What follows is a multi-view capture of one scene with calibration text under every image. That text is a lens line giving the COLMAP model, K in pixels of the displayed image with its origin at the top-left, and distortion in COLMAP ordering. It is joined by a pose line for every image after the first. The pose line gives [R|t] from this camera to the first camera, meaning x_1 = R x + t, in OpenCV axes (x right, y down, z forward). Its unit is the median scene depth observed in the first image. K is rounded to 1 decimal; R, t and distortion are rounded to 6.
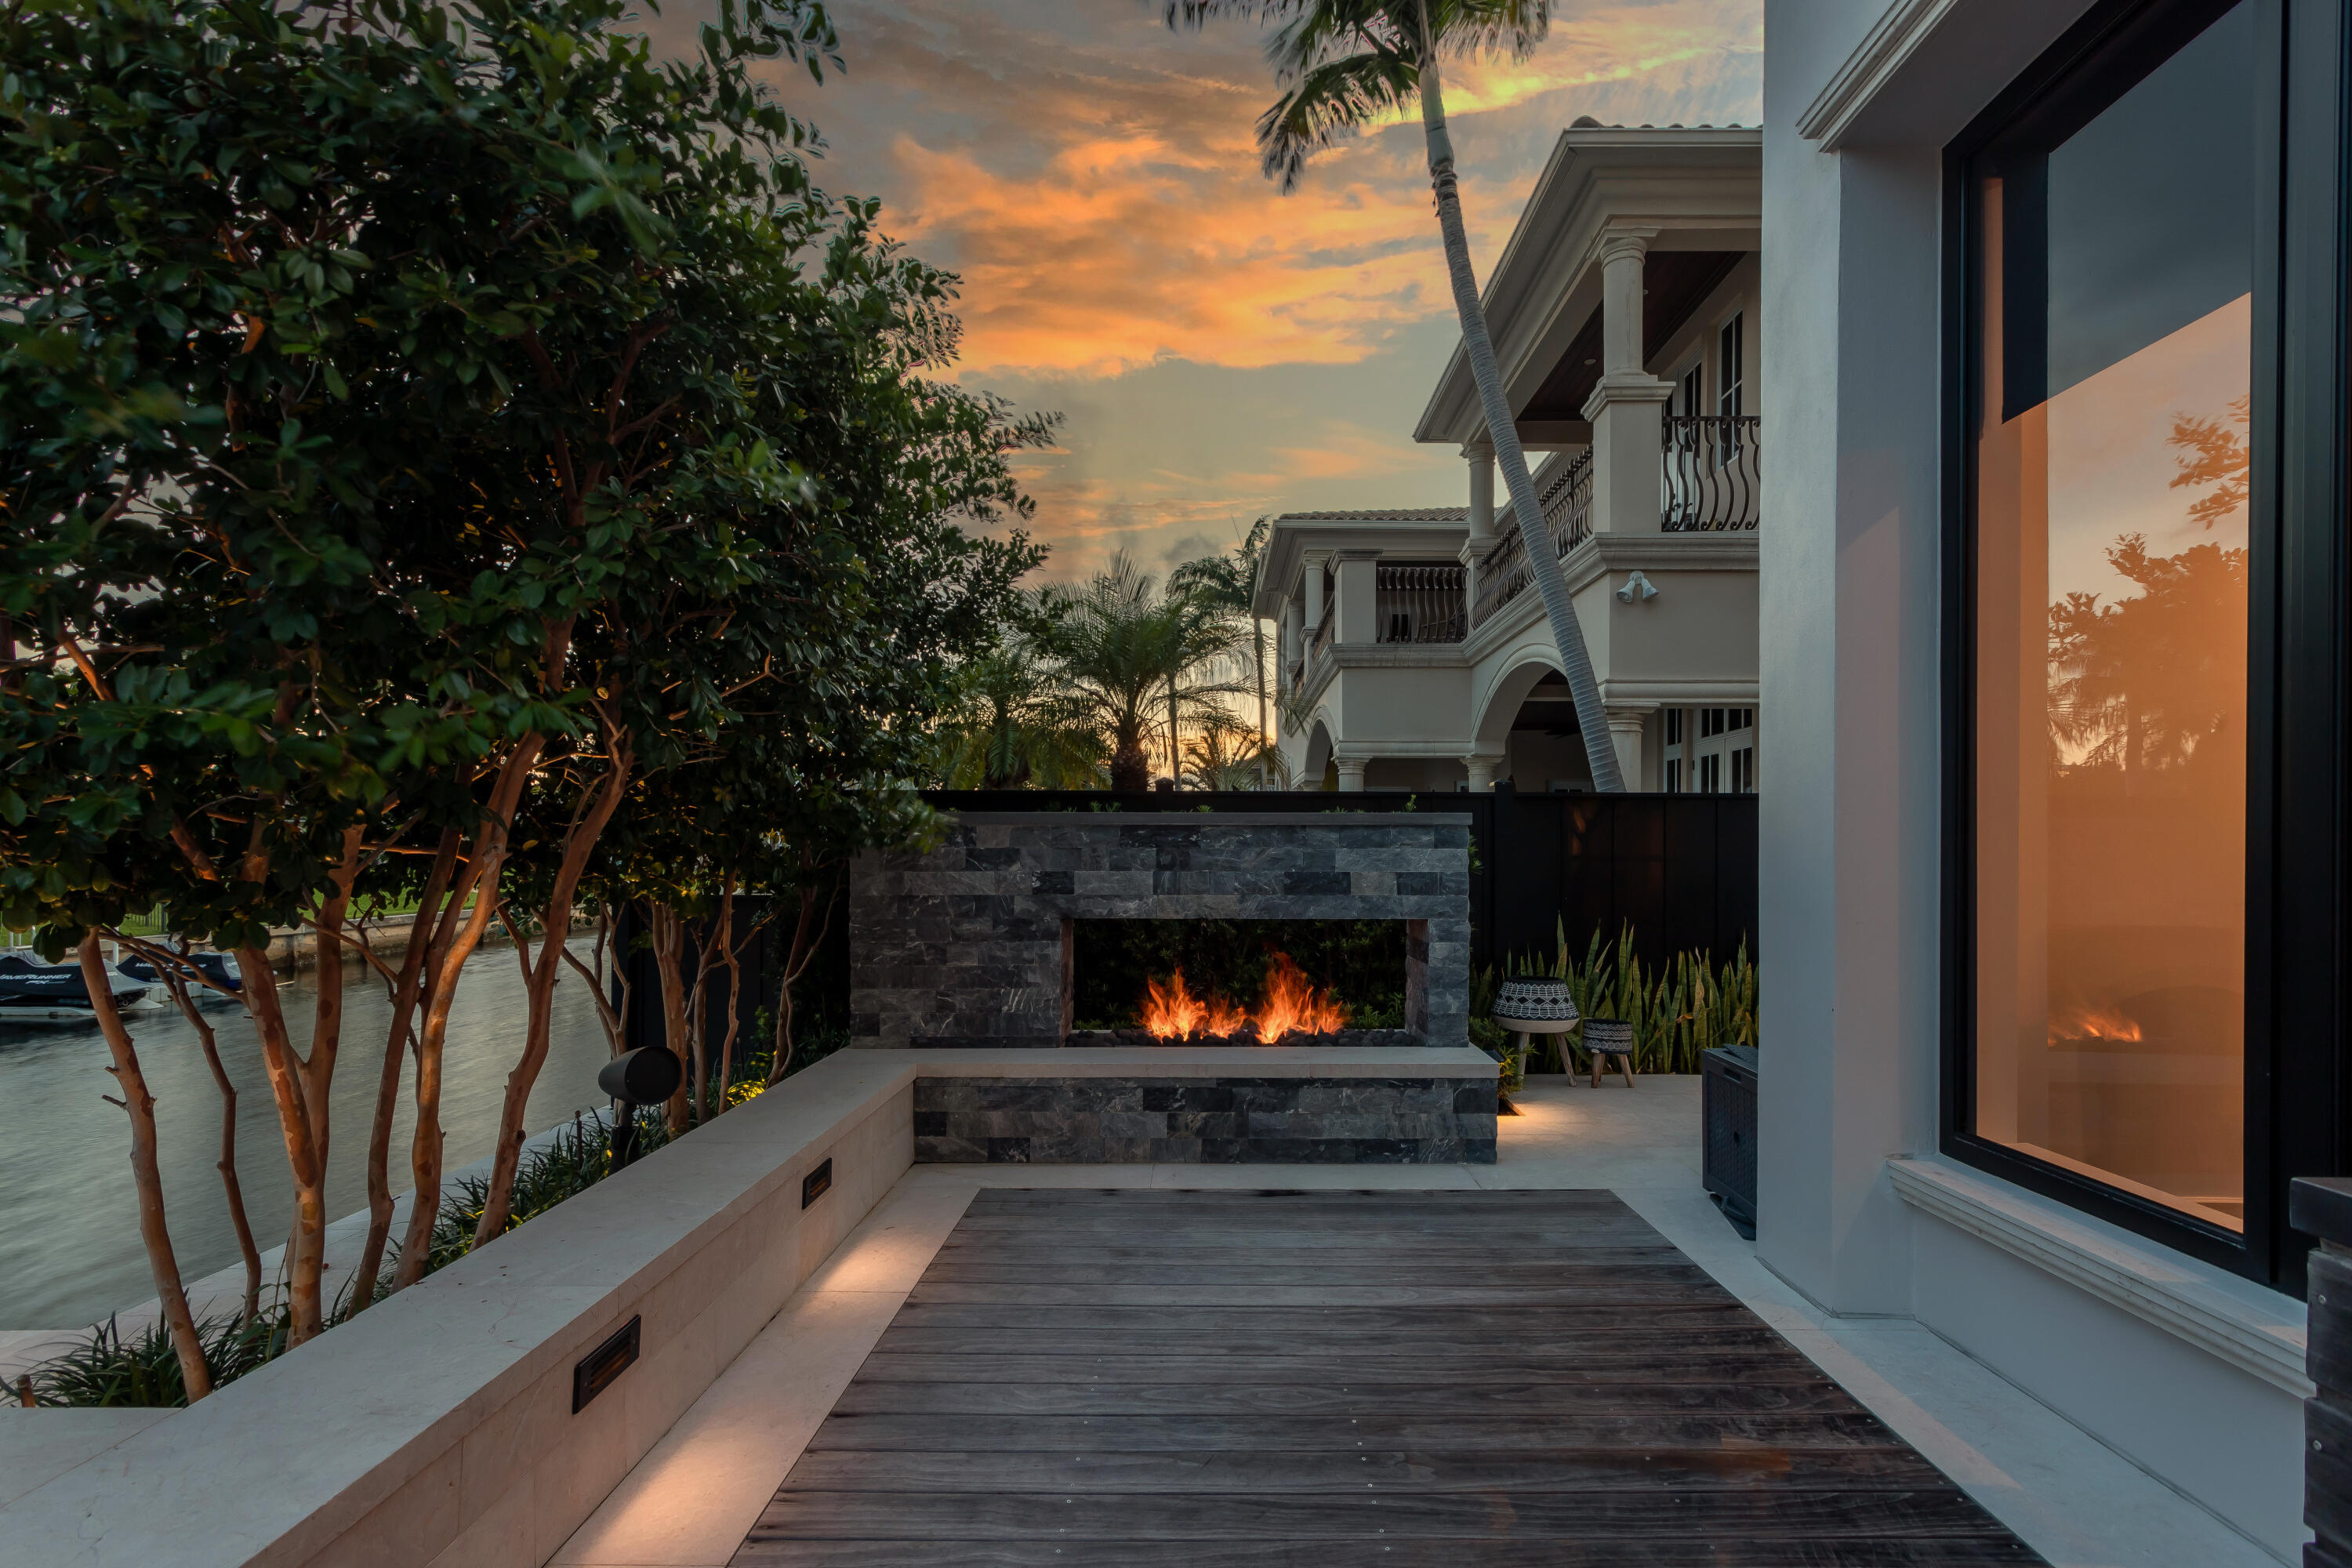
lens RADIAL K [[1131.0, 0, 1213.4], [0, 1131.0, 834.5], [0, 0, 1]] dist [0.002872, 0.000218]
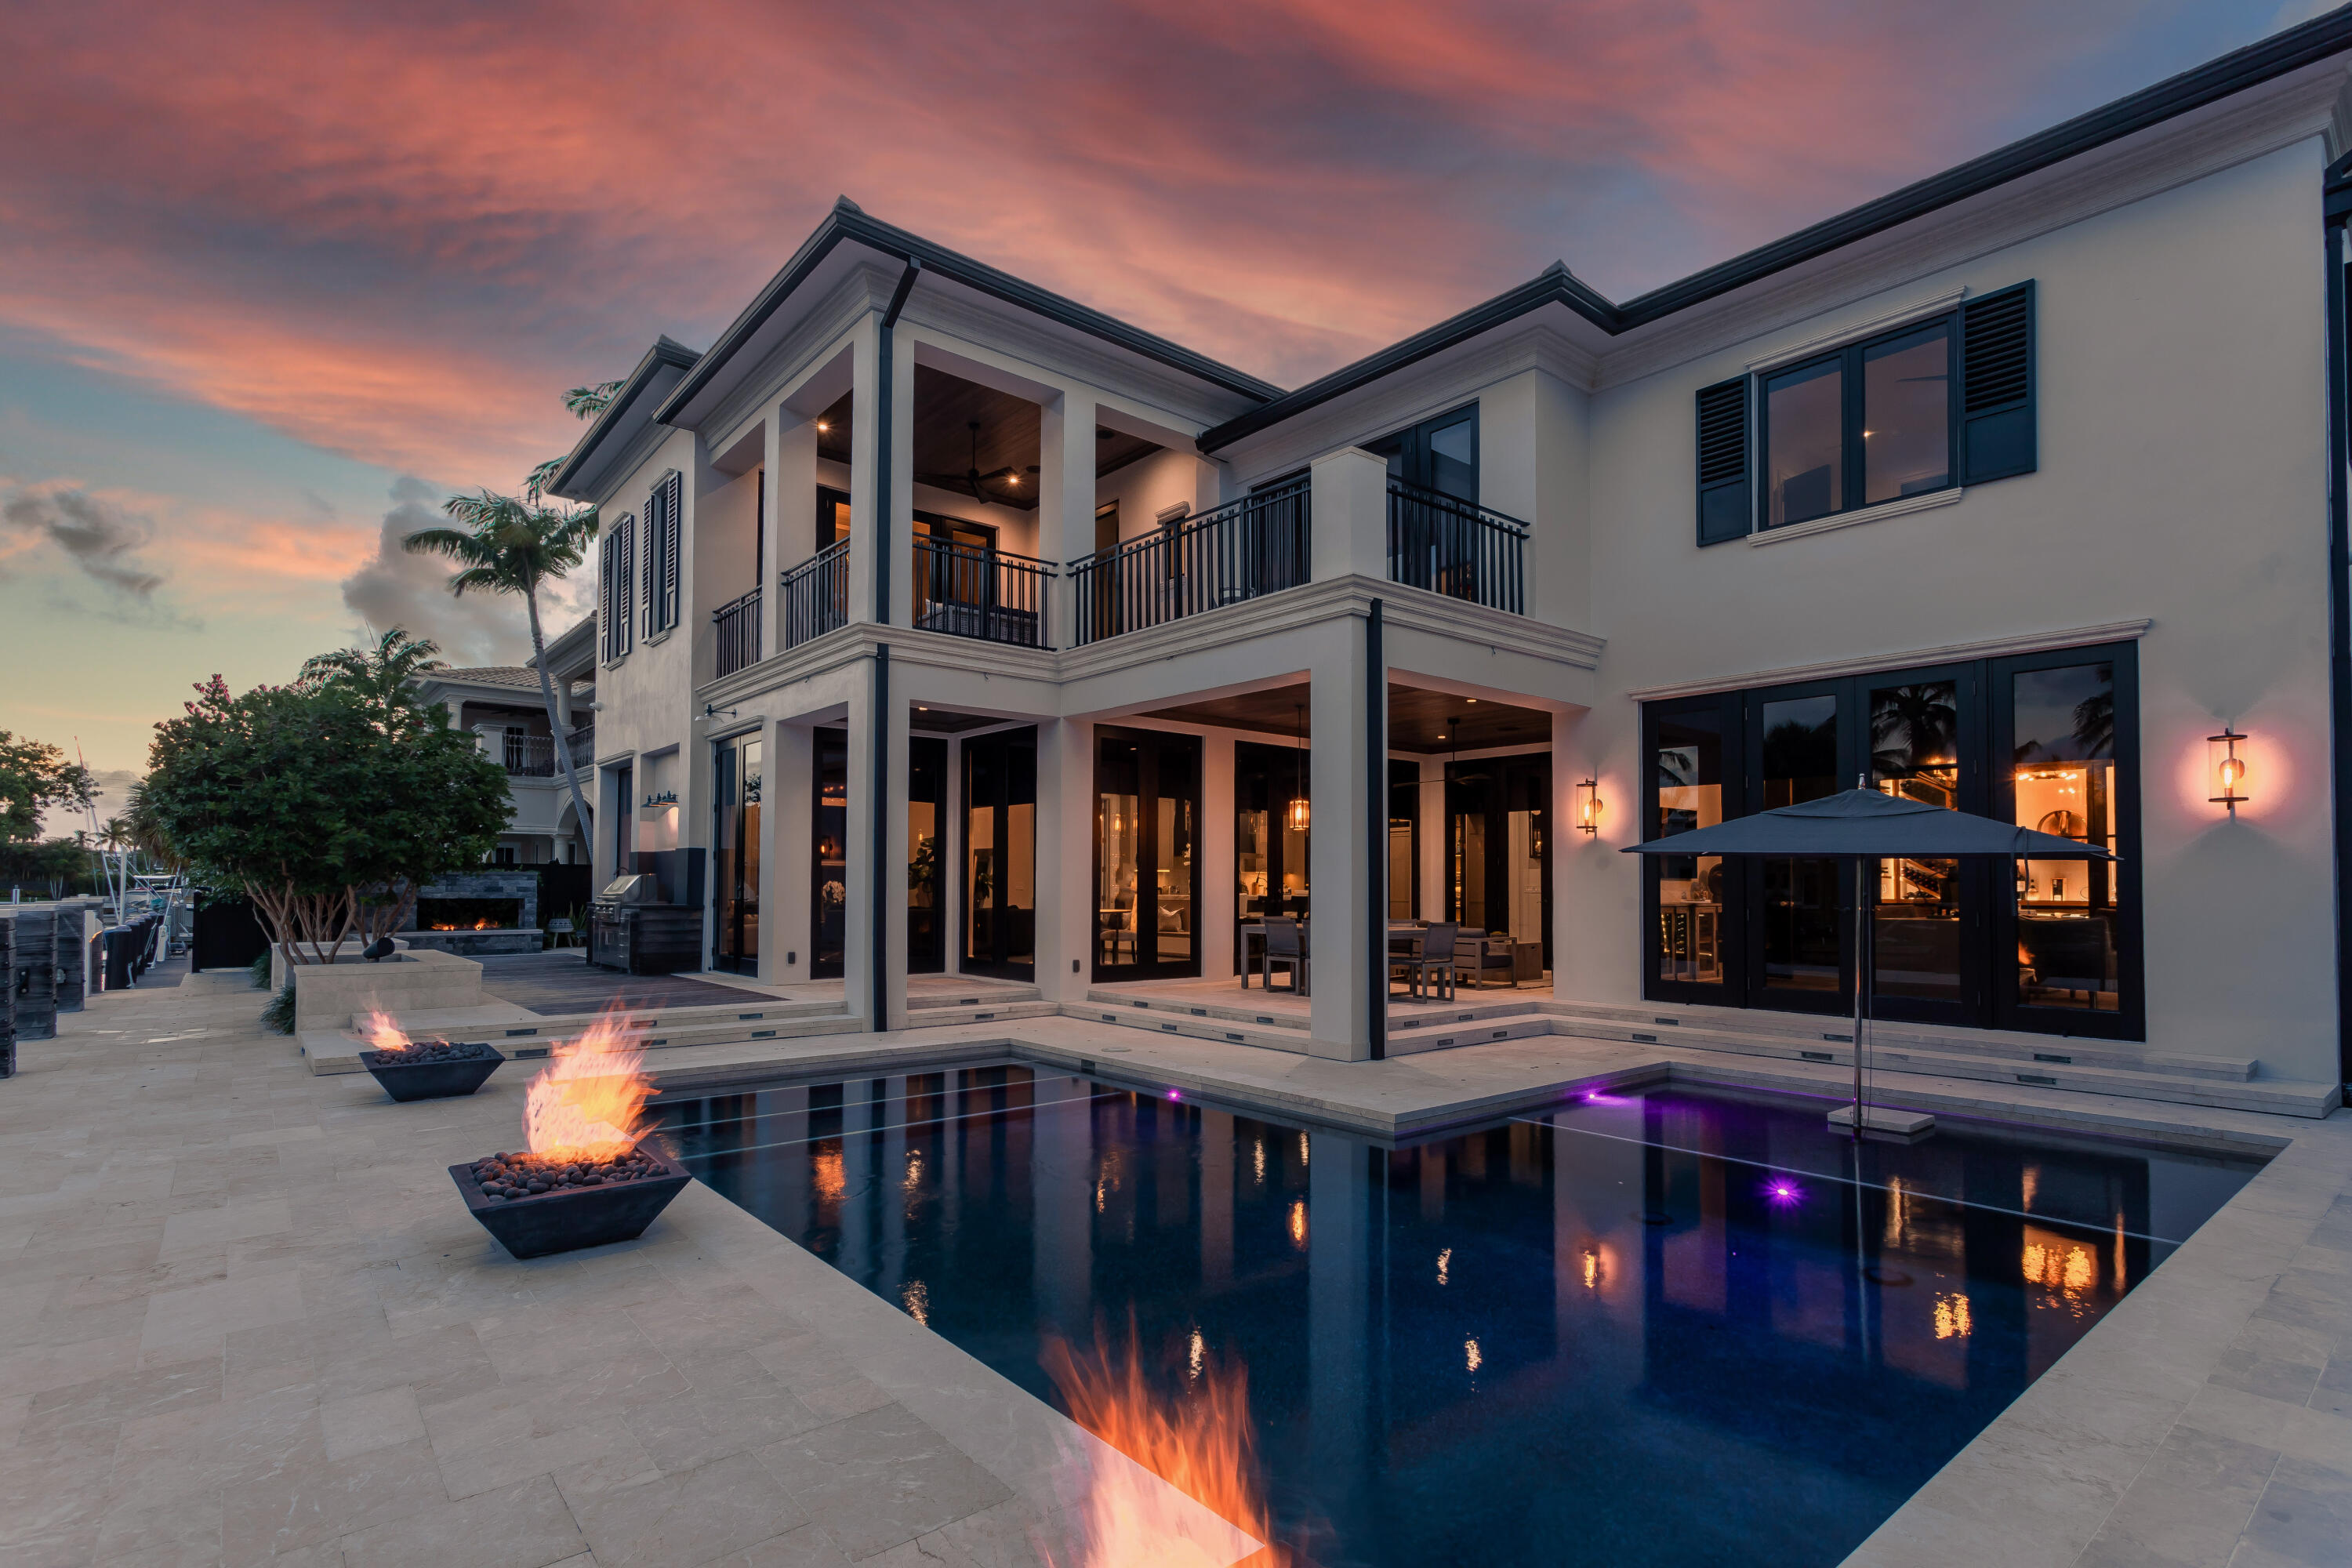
lens RADIAL K [[1131.0, 0, 1179.7], [0, 1131.0, 866.1], [0, 0, 1]] dist [0.002872, 0.000218]
pose [[0.764327, 0.014591, 0.644664, -0.623169], [-0.011514, 0.999893, -0.008980, -0.029296], [-0.644726, -0.000559, 0.764414, -3.548652]]
